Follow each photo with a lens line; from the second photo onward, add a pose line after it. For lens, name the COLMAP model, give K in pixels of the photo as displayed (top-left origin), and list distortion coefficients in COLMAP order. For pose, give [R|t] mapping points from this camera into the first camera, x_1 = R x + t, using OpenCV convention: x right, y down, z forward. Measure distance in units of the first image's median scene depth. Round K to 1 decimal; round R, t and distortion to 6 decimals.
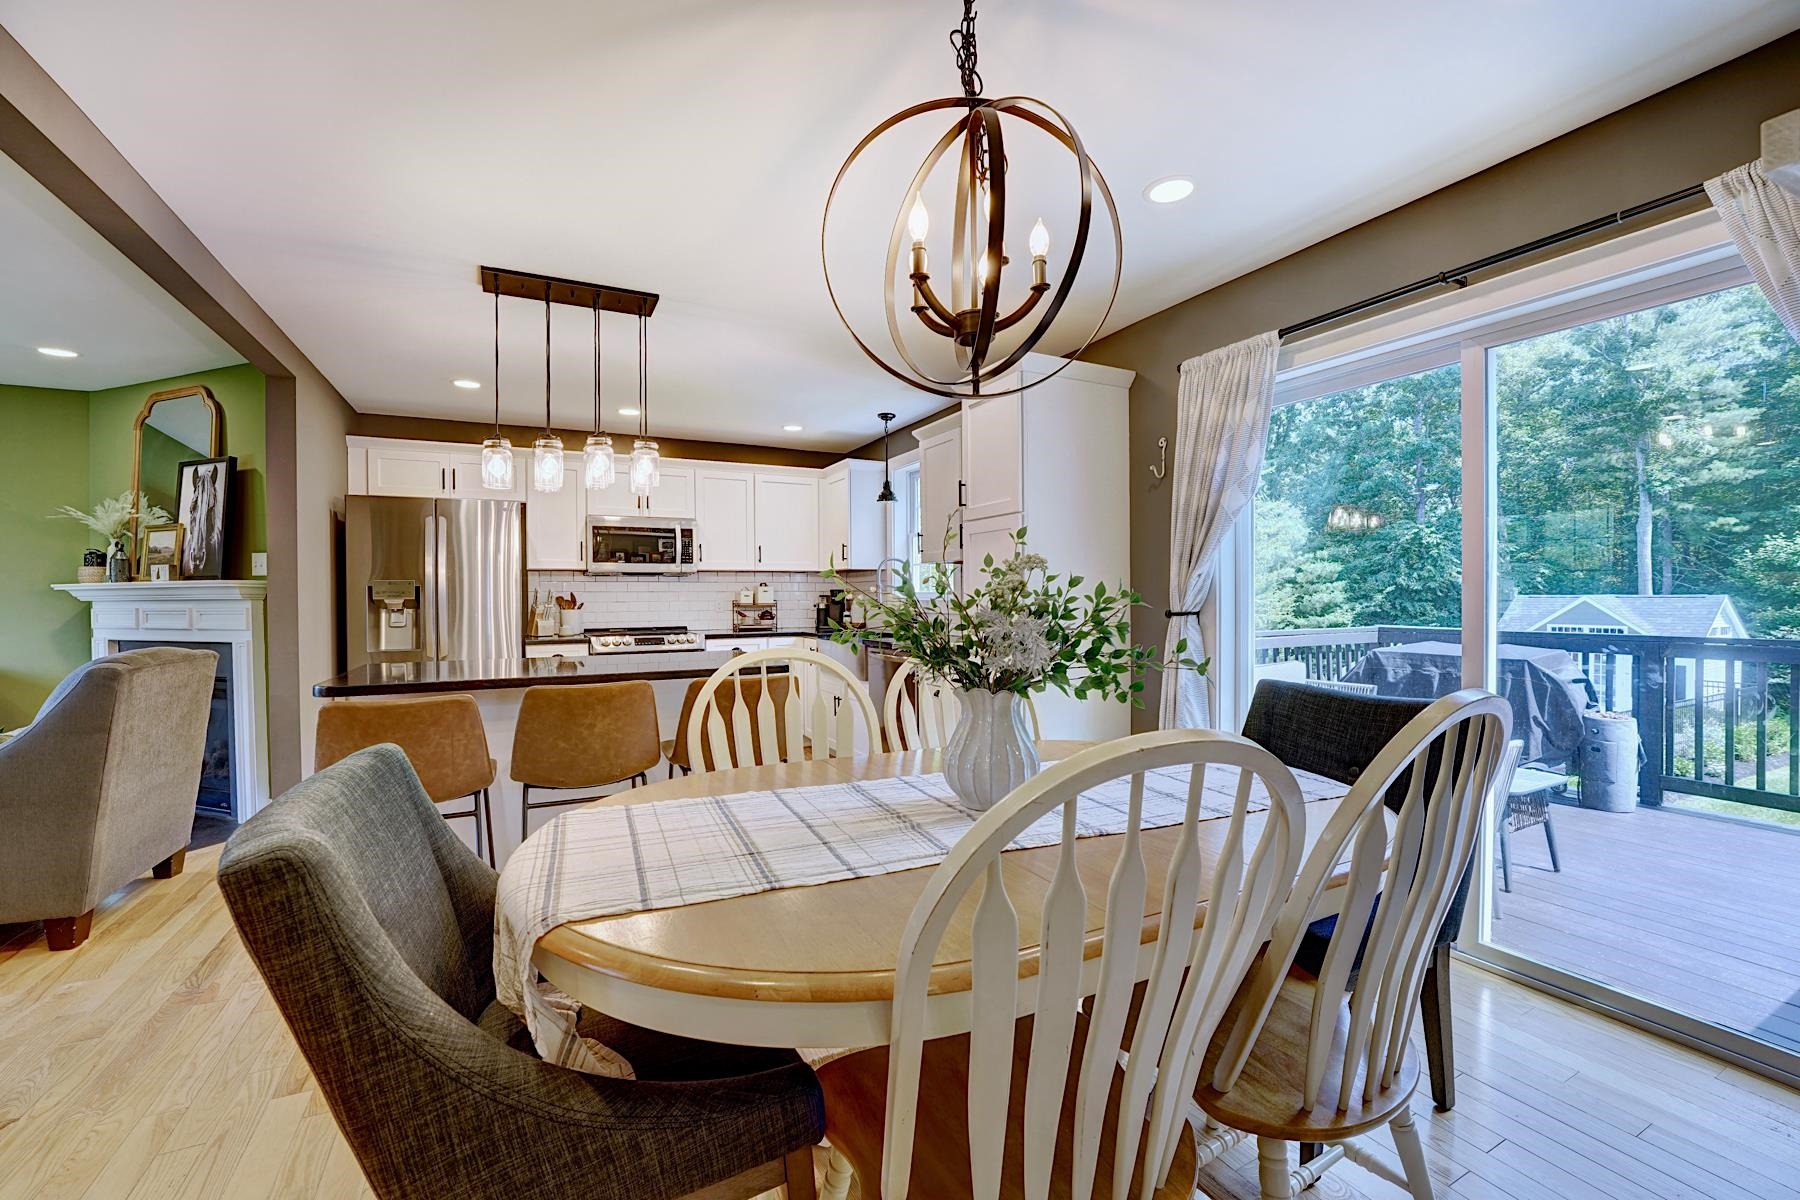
lens RADIAL K [[732.5, 0, 875.4], [0, 732.5, 602.1], [0, 0, 1]] dist [-0.014805, 0.000292]
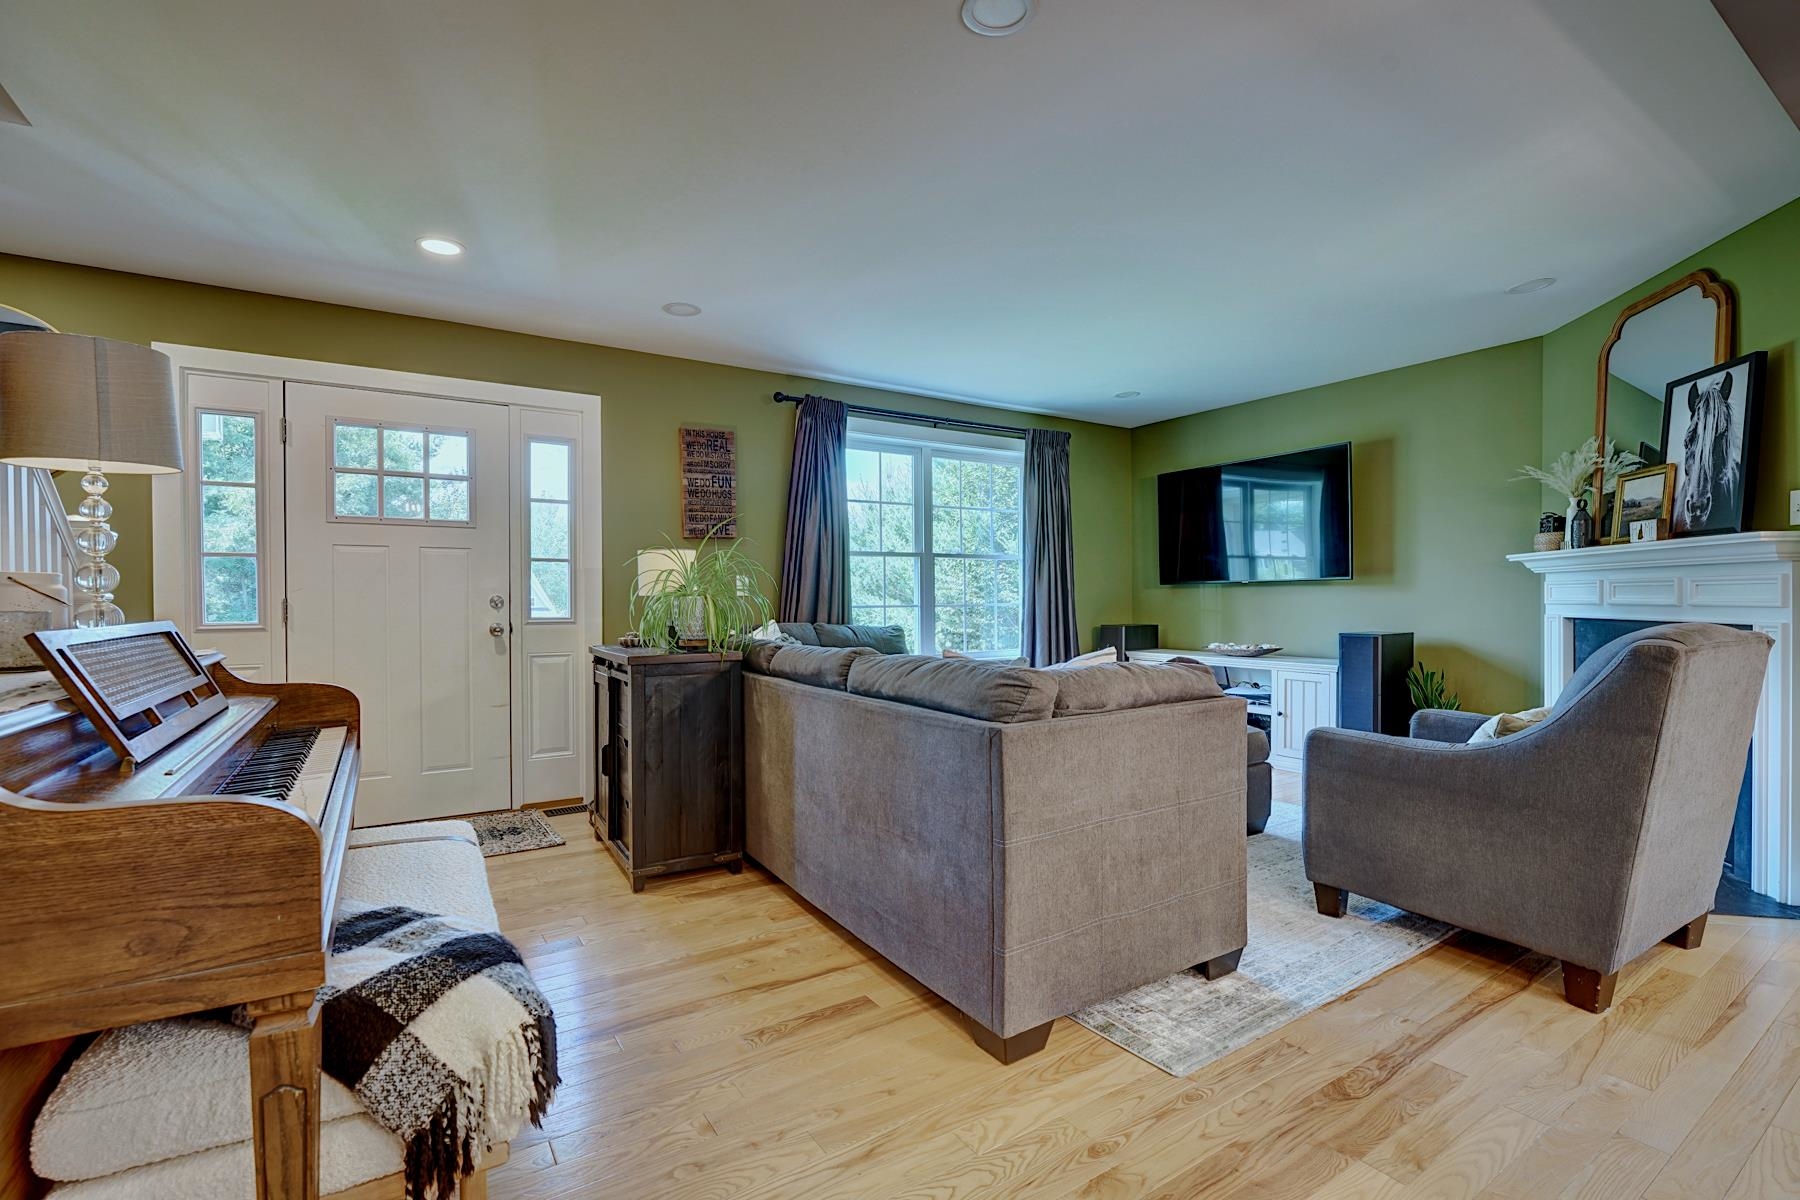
lens RADIAL K [[790.0, 0, 893.9], [0, 790.0, 606.1], [0, 0, 1]] dist [-0.009661, -0.000946]
pose [[0.117922, 0.017922, -0.992861, -0.238997], [-0.002923, 0.999839, 0.017701, 0.025230], [0.993019, 0.000815, 0.117955, 0.101918]]
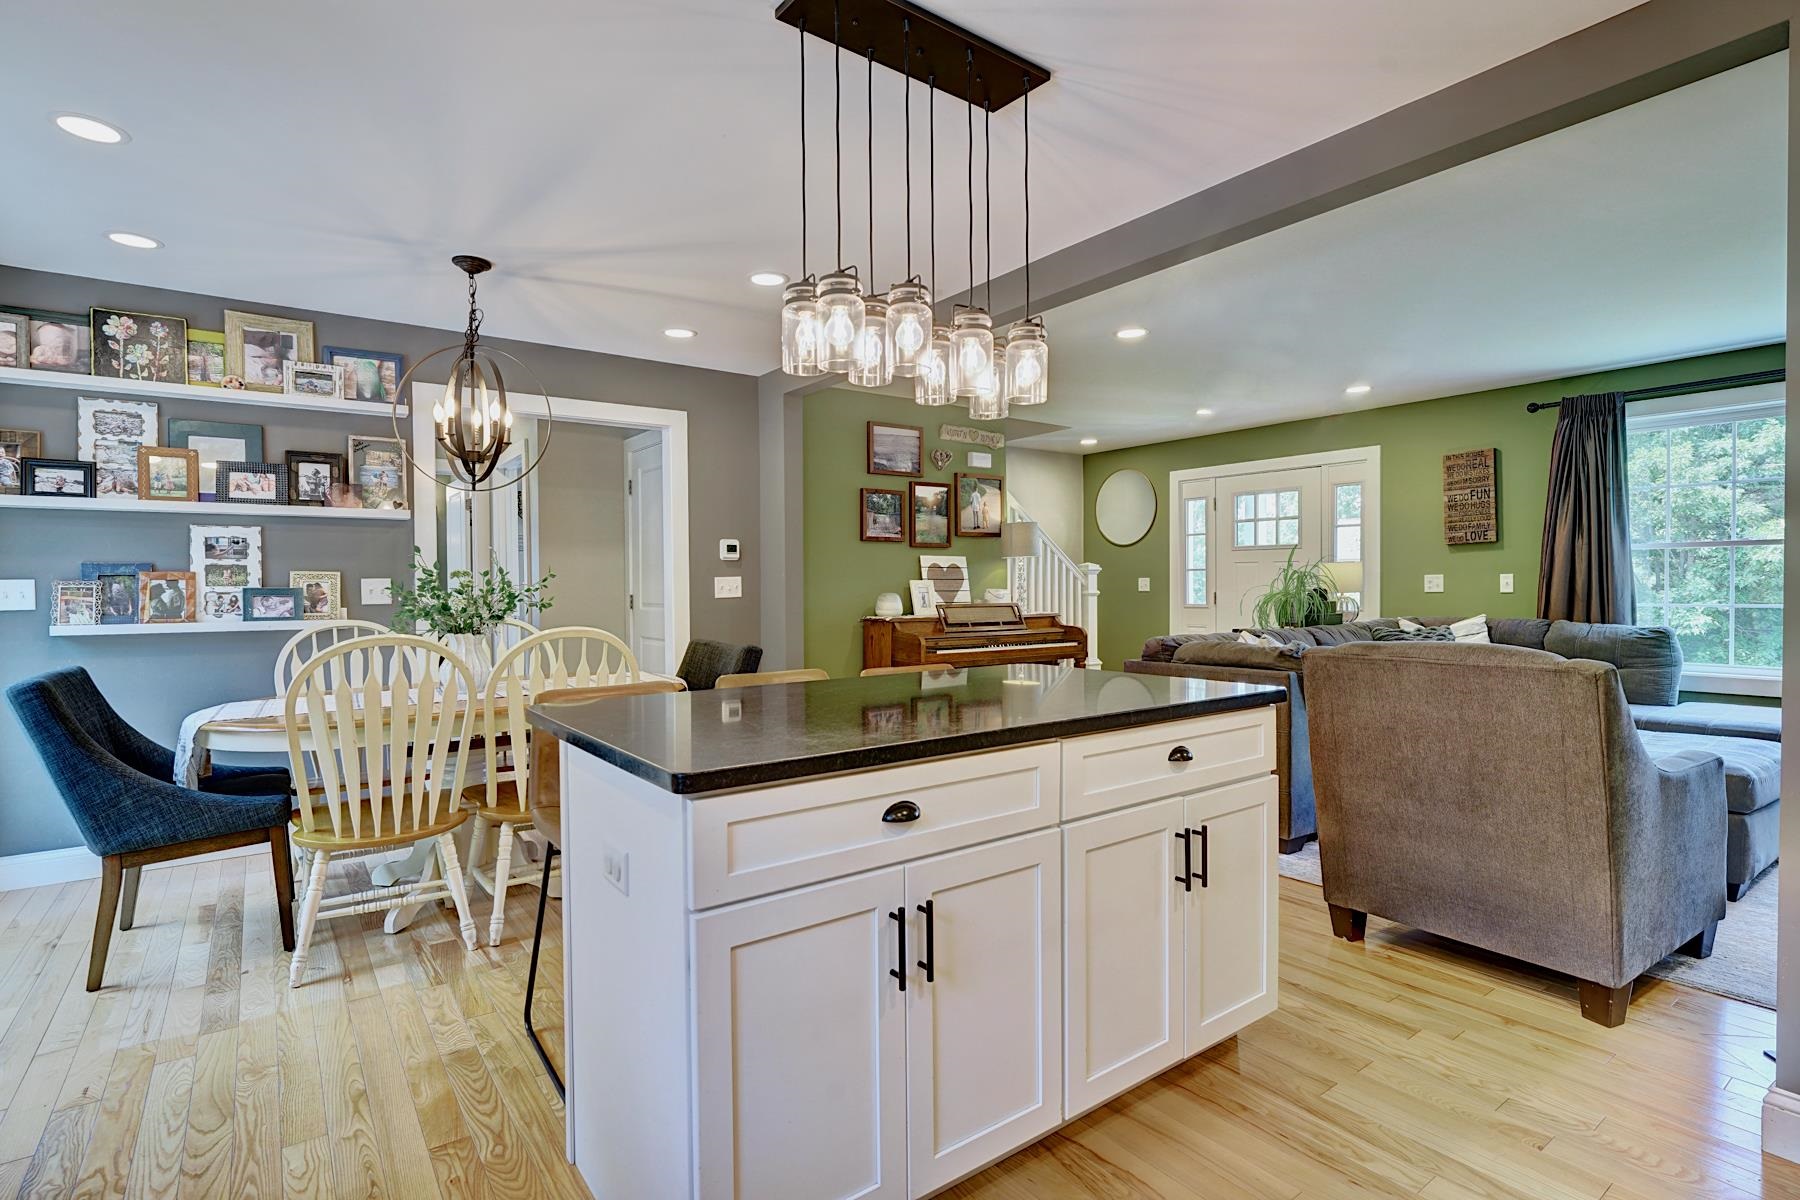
lens RADIAL K [[887.7, 0, 909.3], [0, 887.7, 601.3], [0, 0, 1]] dist [-0.002636, -0.001278]
pose [[-0.983133, 0.017816, -0.182021, -0.200385], [0.012503, 0.999463, 0.030298, -0.011695], [0.182463, 0.027511, -0.982828, 1.255523]]
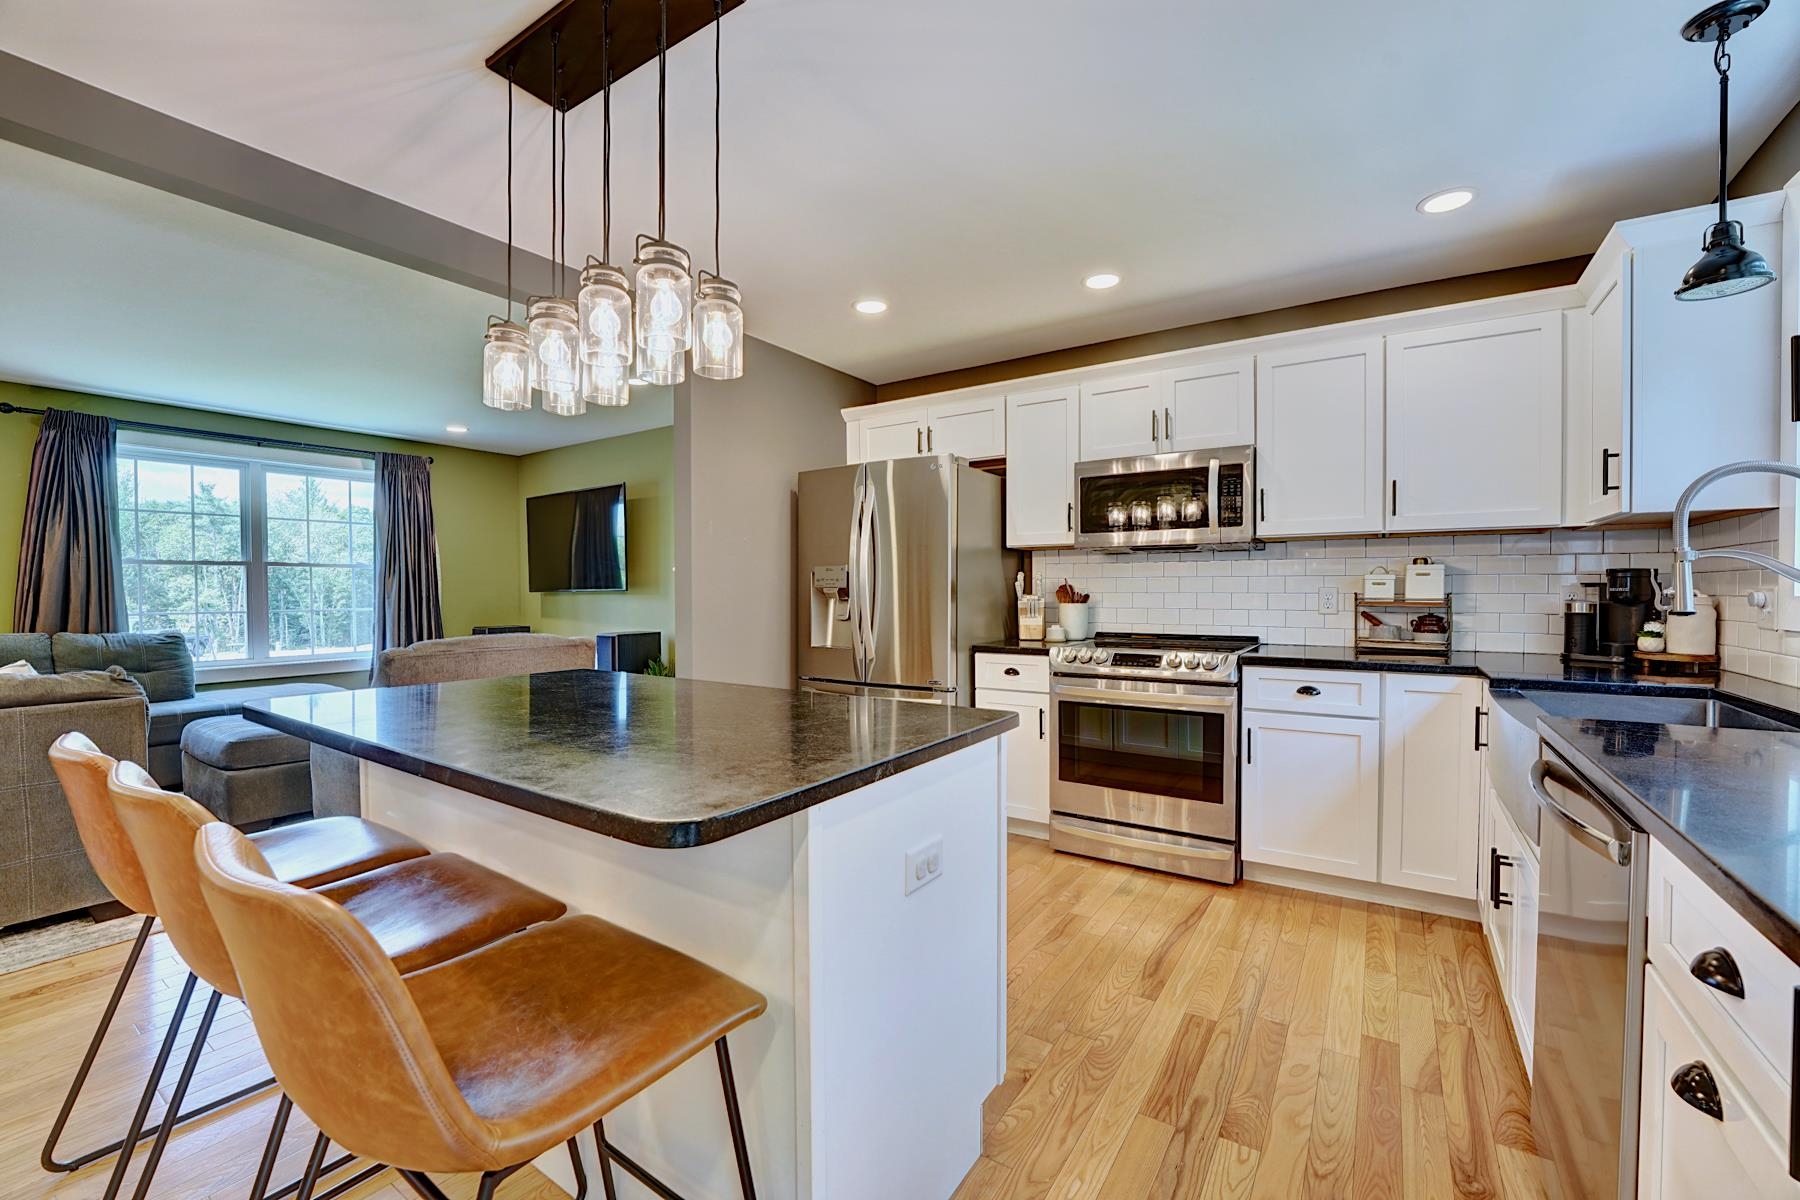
lens RADIAL K [[732.5, 0, 894.0], [0, 732.5, 604.3], [0, 0, 1]] dist [-0.014805, 0.000292]
pose [[0.497839, 0.023202, -0.866959, 0.138346], [-0.007241, 0.999718, 0.022597, -0.005171], [0.867239, -0.004972, 0.497867, 0.678431]]
